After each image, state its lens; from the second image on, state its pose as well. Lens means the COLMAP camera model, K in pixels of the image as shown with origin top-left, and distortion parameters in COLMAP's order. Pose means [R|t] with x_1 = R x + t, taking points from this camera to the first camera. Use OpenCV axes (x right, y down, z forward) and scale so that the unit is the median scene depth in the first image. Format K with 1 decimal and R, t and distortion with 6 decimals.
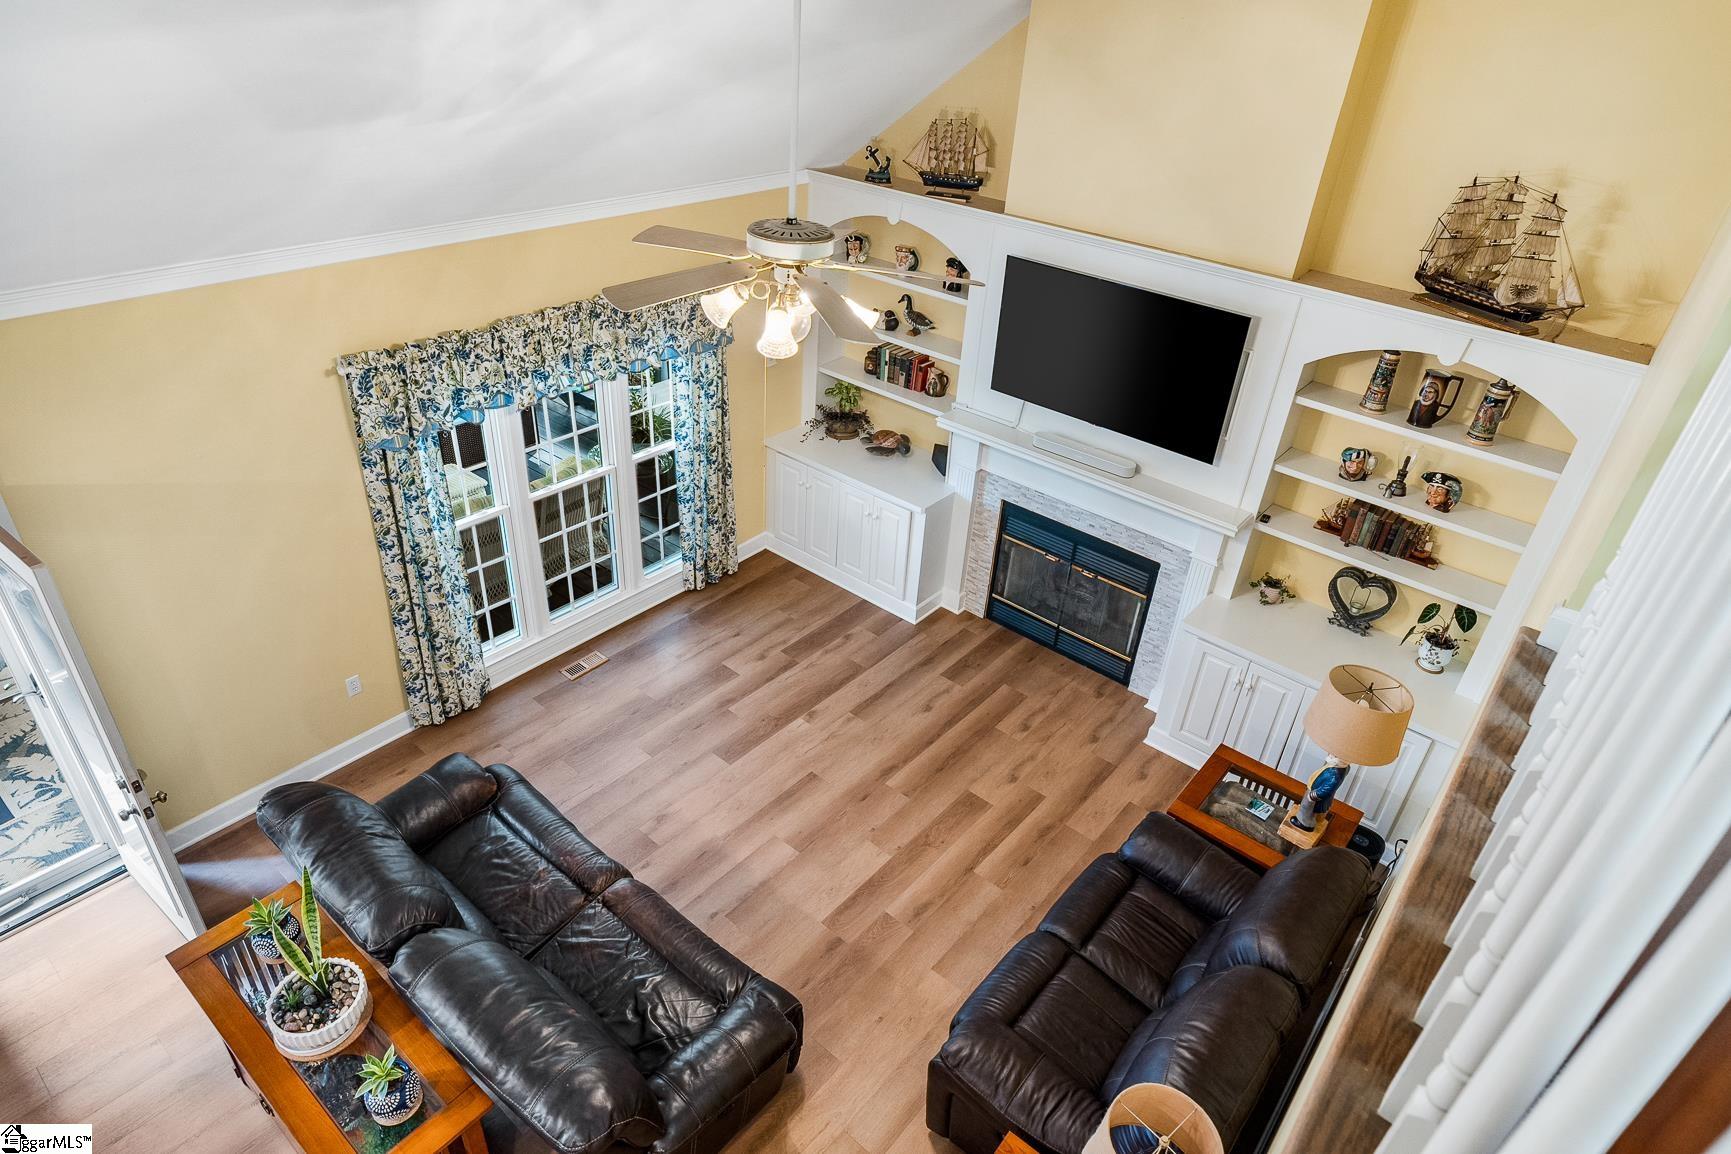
lens RADIAL K [[989.7, 0, 868.4], [0, 989.7, 579.9], [0, 0, 1]] dist [-0.020607, -0.000958]
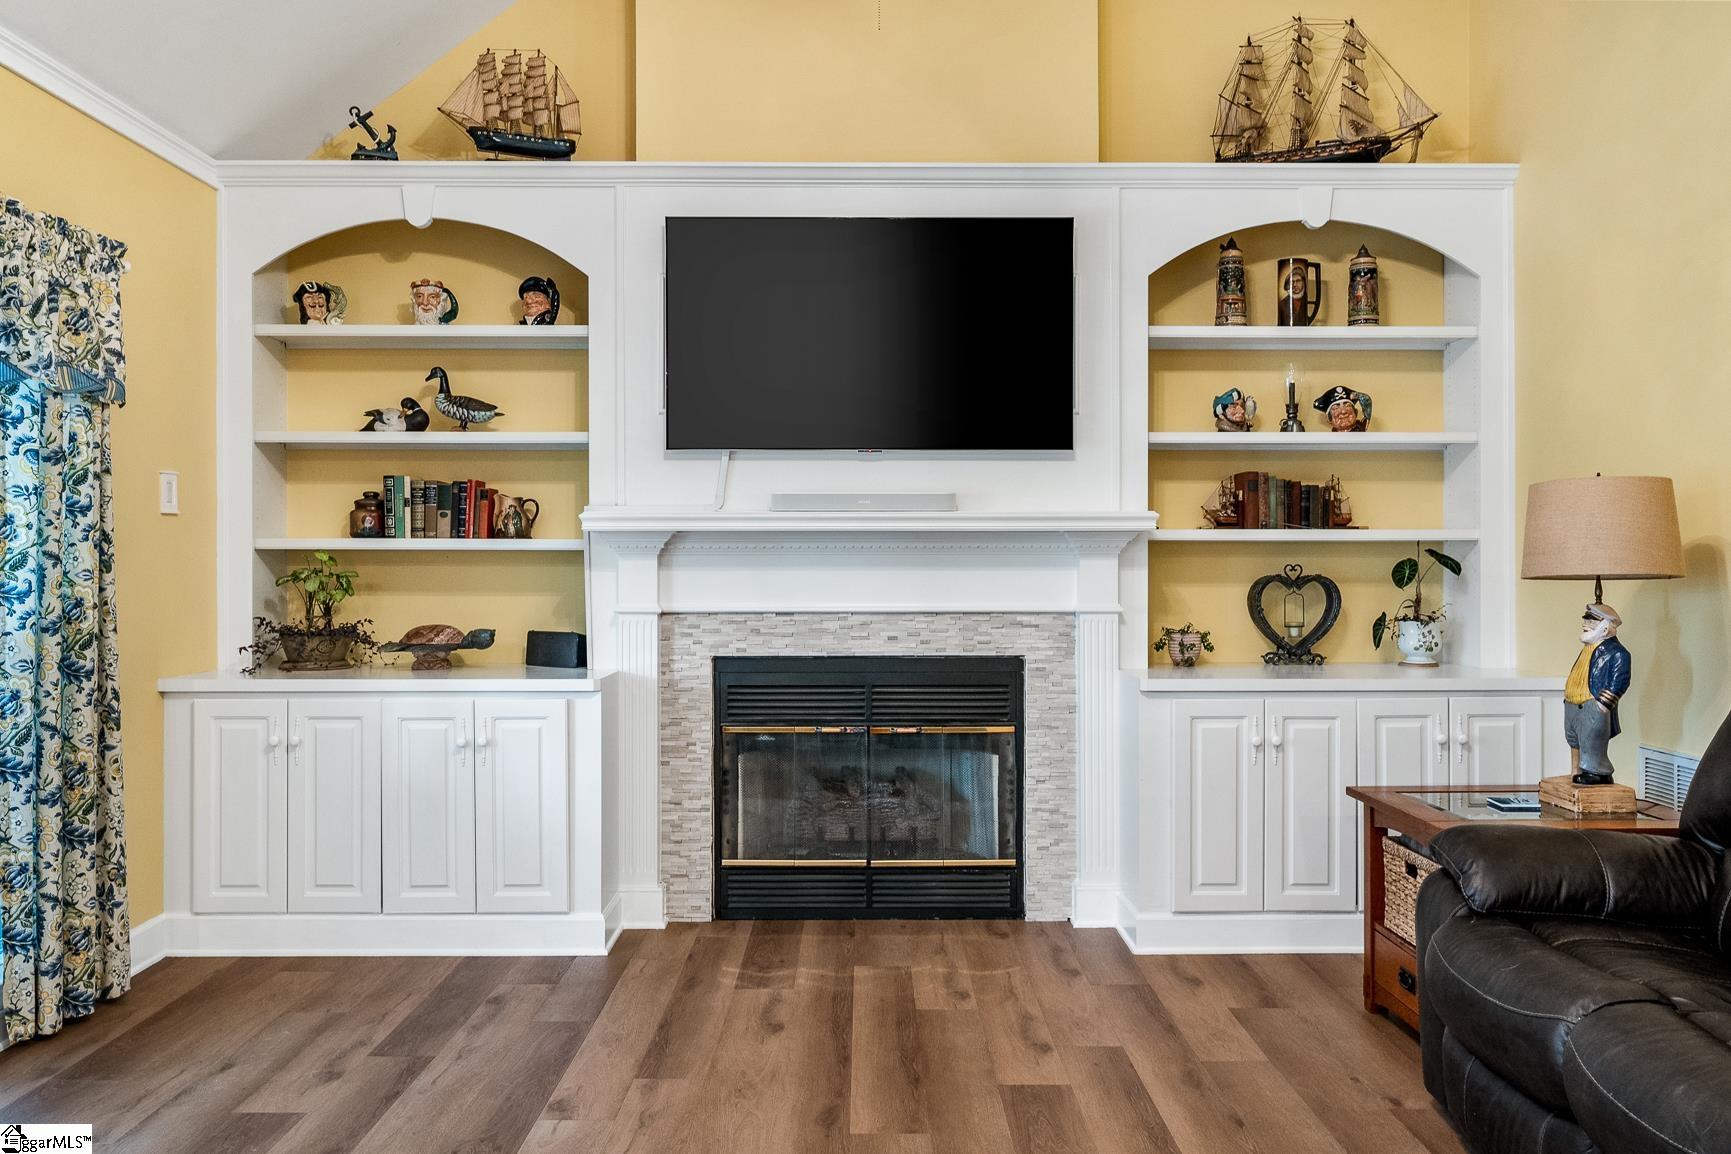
lens RADIAL K [[1309.7, 0, 869.6], [0, 1309.7, 566.3], [0, 0, 1]] dist [0.000332, 0.000187]
pose [[0.762754, -0.062543, 0.643657, -0.271599], [0.390930, 0.837457, -0.381890, 0.194292], [-0.515151, 0.542913, 0.663223, 0.458558]]
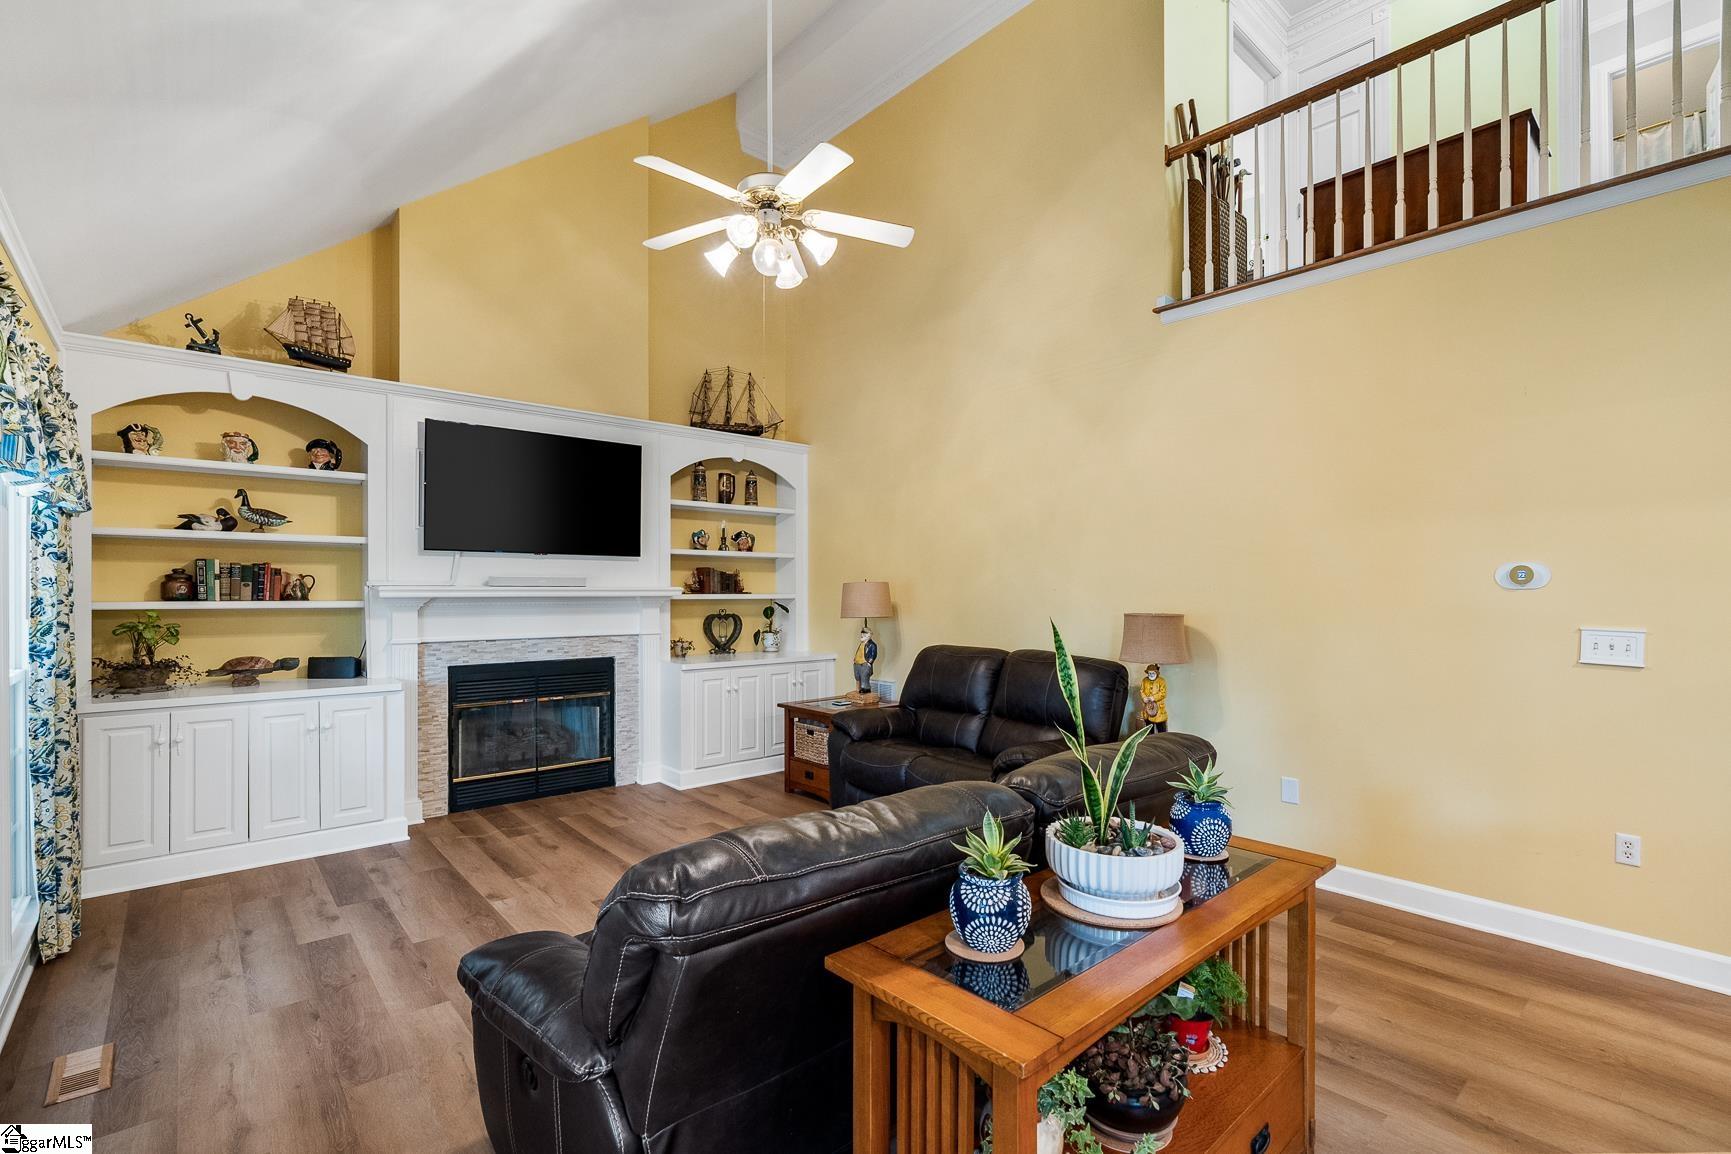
lens RADIAL K [[785.4, 0, 869.1], [0, 785.4, 589.6], [0, 0, 1]] dist [-0.011648, 0.002190]
pose [[0.149628, -0.061984, 0.986798, -0.581404], [0.543567, 0.838839, -0.029731, 0.107915], [-0.825921, 0.540839, 0.159206, 0.504848]]
